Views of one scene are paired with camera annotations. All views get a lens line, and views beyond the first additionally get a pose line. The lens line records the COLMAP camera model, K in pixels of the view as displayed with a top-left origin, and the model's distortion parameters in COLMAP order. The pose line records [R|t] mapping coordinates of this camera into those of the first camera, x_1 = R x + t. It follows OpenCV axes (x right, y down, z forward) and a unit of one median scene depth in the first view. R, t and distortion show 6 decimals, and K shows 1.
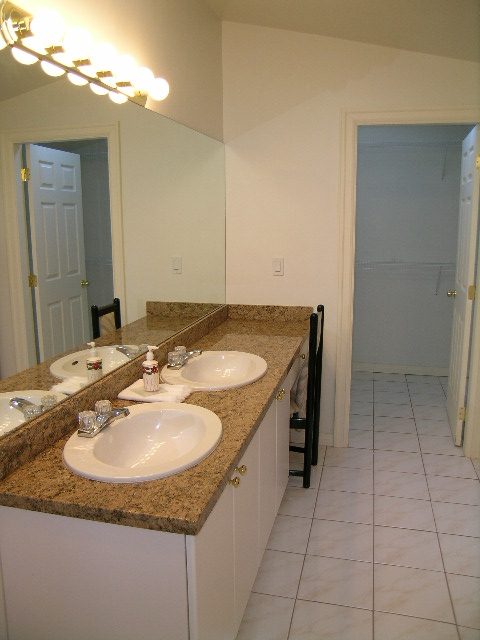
lens RADIAL K [[539.4, 0, 240.0], [0, 539.4, 320.0], [0, 0, 1]] dist [-0.139293, 0.127864]
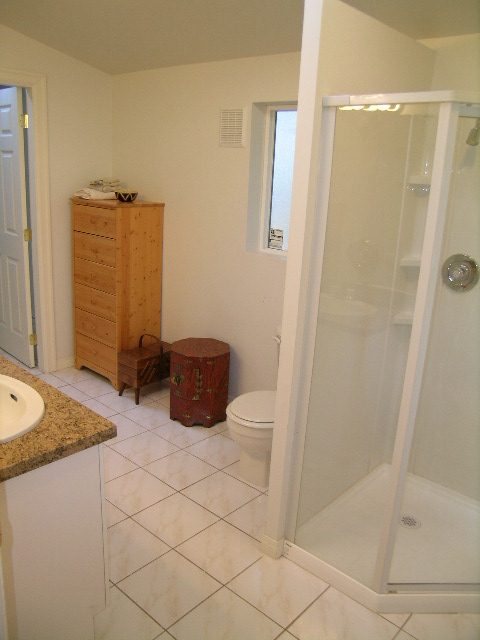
lens RADIAL K [[539.4, 0, 240.0], [0, 539.4, 320.0], [0, 0, 1]] dist [-0.139293, 0.127864]
pose [[0.471568, -0.222964, 0.853177, -0.965247], [0.118908, 0.974749, 0.189012, -0.086634], [-0.873776, 0.012318, 0.486172, 0.075658]]
